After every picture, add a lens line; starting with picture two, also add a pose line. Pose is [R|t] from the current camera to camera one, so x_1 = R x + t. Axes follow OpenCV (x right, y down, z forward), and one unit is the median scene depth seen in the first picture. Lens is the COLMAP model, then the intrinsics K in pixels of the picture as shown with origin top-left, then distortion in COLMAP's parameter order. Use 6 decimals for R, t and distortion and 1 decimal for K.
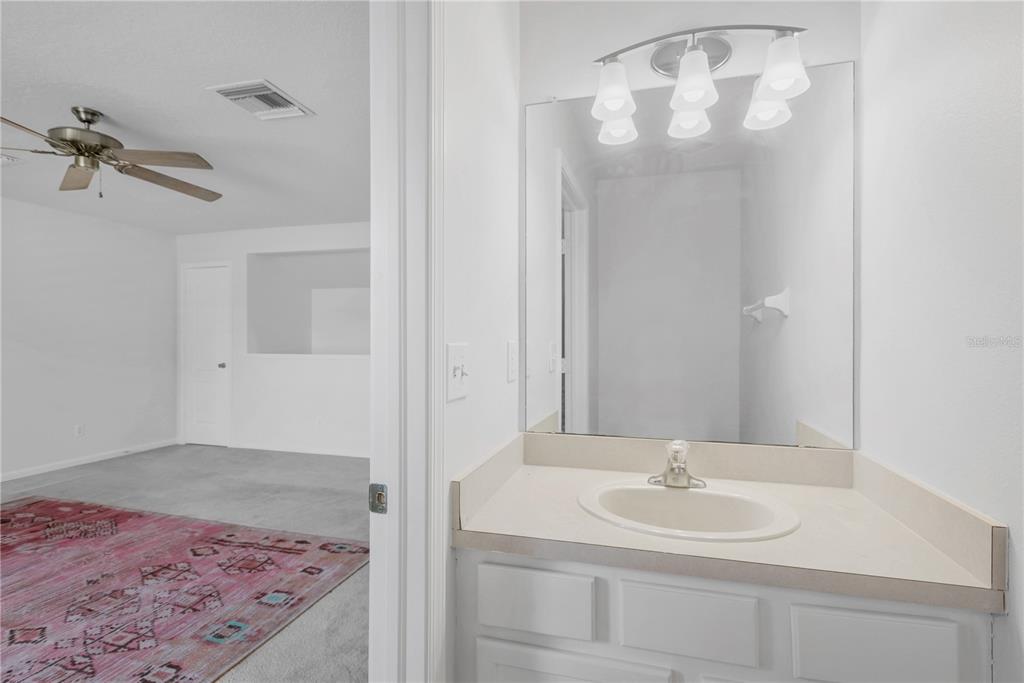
lens RADIAL K [[475.5, 0, 516.0], [0, 475.5, 342.7], [0, 0, 1]] dist [0.004881, -0.001256]
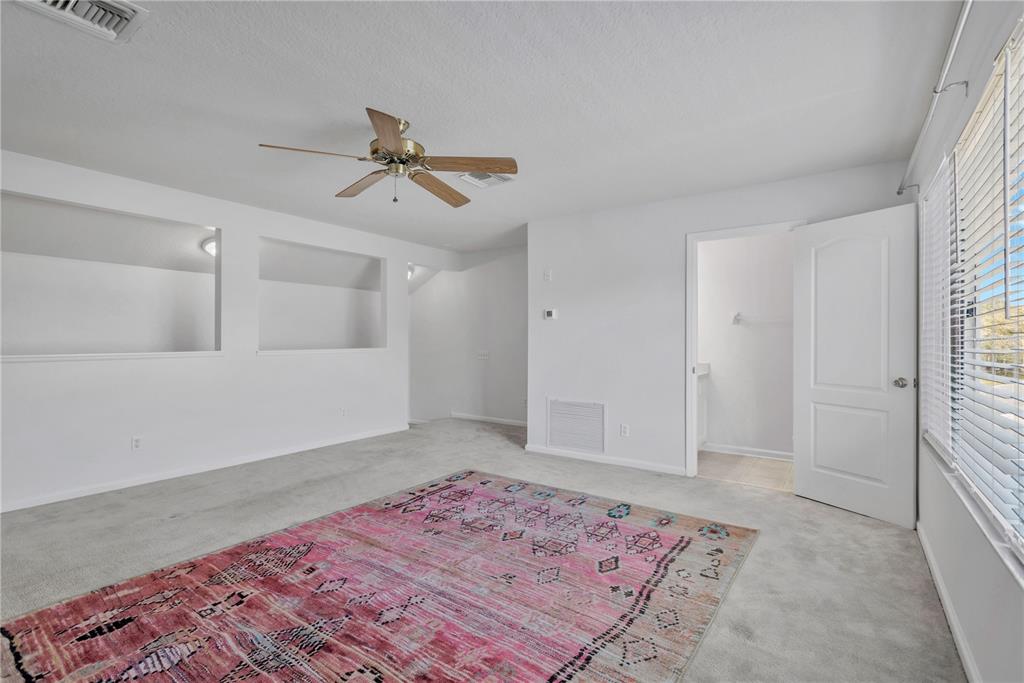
lens RADIAL K [[475.5, 0, 506.1], [0, 475.5, 341.0], [0, 0, 1]] dist [0.004881, -0.001256]
pose [[0.349202, -0.006795, 0.937023, -1.704490], [0.004871, 0.999973, 0.005436, 0.012903], [-0.937035, 0.002666, 0.349226, 0.370283]]
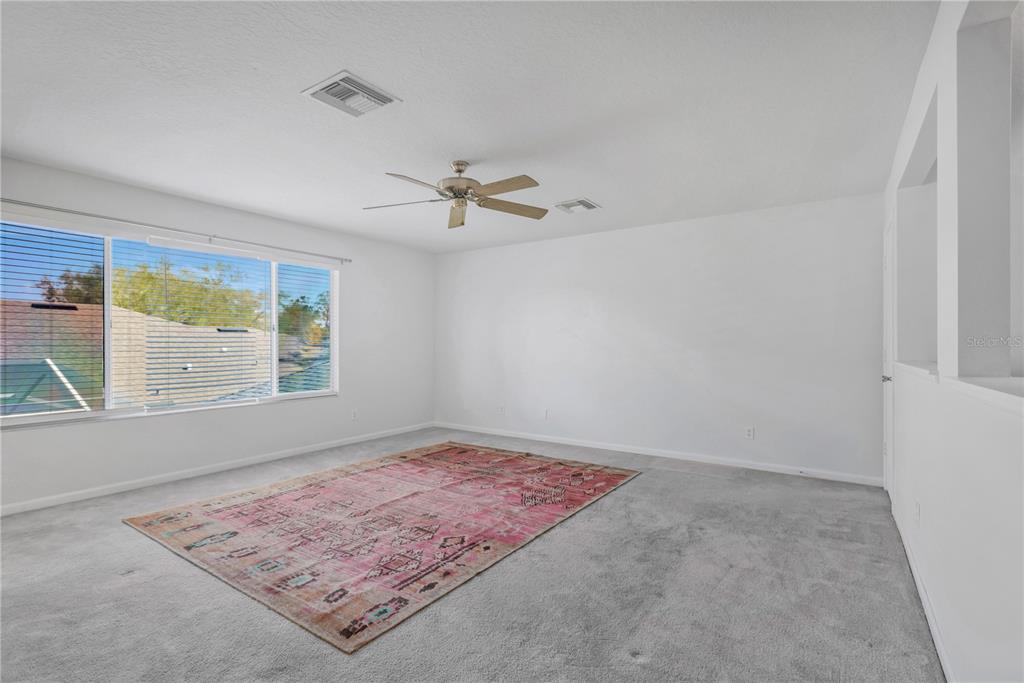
lens RADIAL K [[475.5, 0, 517.5], [0, 475.5, 338.2], [0, 0, 1]] dist [0.004881, -0.001256]
pose [[-0.311724, -0.019774, -0.949967, 0.279107], [-0.009548, 0.999798, -0.017678, 0.020888], [0.950125, 0.003560, -0.311850, 1.462218]]
